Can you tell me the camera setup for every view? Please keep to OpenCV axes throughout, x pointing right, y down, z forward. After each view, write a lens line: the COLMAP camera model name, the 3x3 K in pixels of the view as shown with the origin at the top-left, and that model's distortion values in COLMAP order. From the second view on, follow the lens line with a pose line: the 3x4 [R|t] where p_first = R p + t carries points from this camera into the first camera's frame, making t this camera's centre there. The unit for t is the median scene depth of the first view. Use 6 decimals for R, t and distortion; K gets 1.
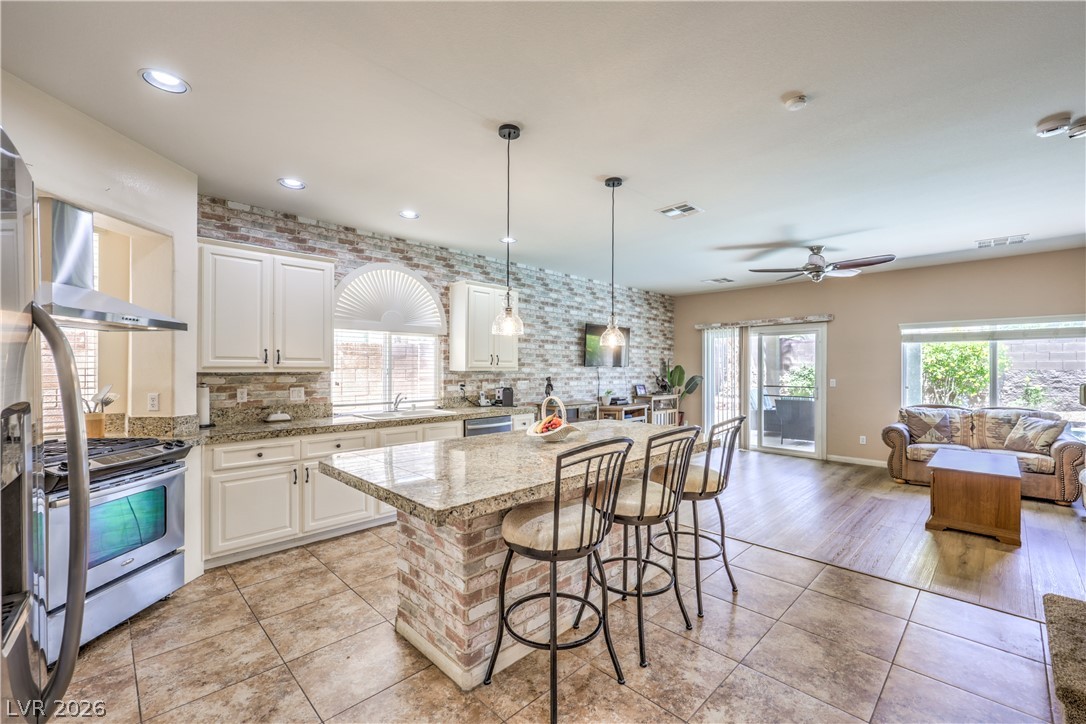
lens RADIAL K [[451.0, 0, 541.9], [0, 451.0, 368.0], [0, 0, 1]] dist [-0.000220, 0.000902]
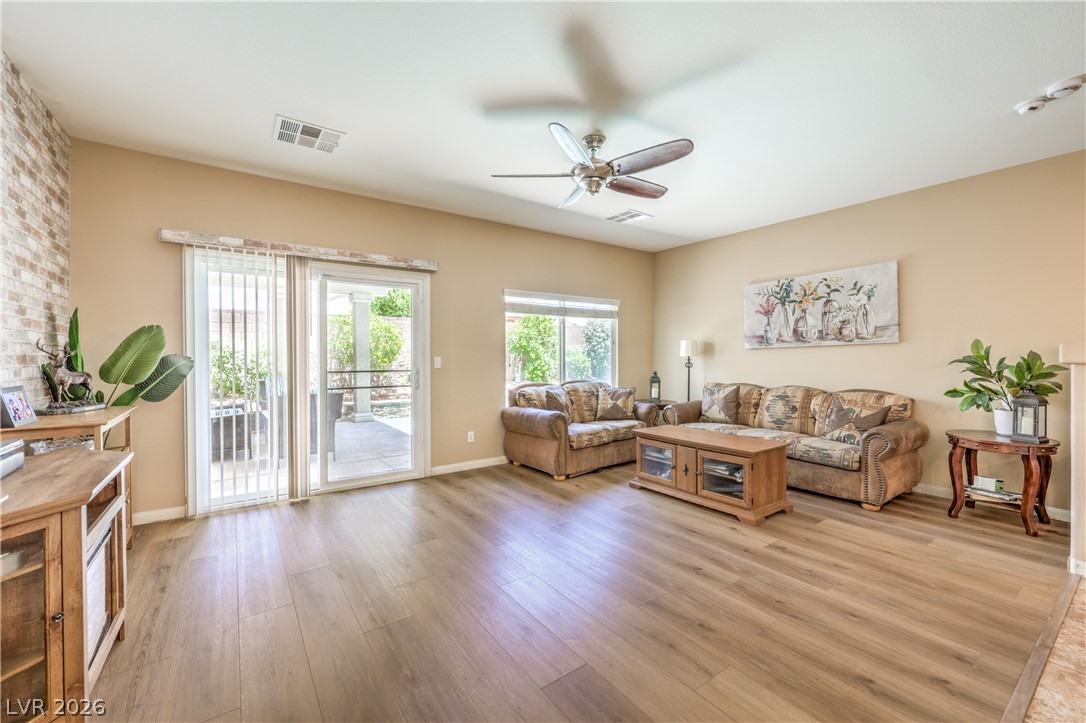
lens RADIAL K [[451.0, 0, 553.6], [0, 451.0, 361.0], [0, 0, 1]] dist [-0.000220, 0.000902]
pose [[0.132607, -0.015845, 0.991042, -0.020679], [0.002737, 0.999874, 0.015620, 0.025420], [-0.991165, 0.000641, 0.132634, 0.905035]]
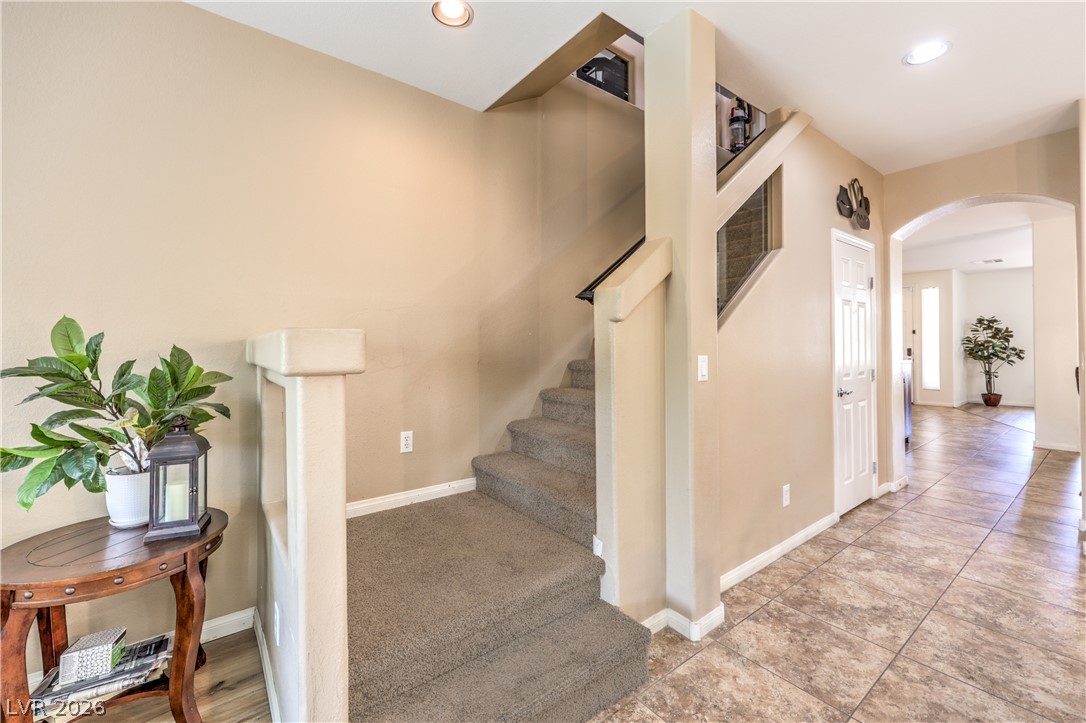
lens RADIAL K [[451.0, 0, 537.6], [0, 451.0, 342.5], [0, 0, 1]] dist [-0.000220, 0.000902]
pose [[-0.991962, 0.003680, 0.126483, 0.384317], [0.002470, 0.999950, -0.009729, 0.023925], [-0.126513, -0.009338, -0.991921, 0.623157]]
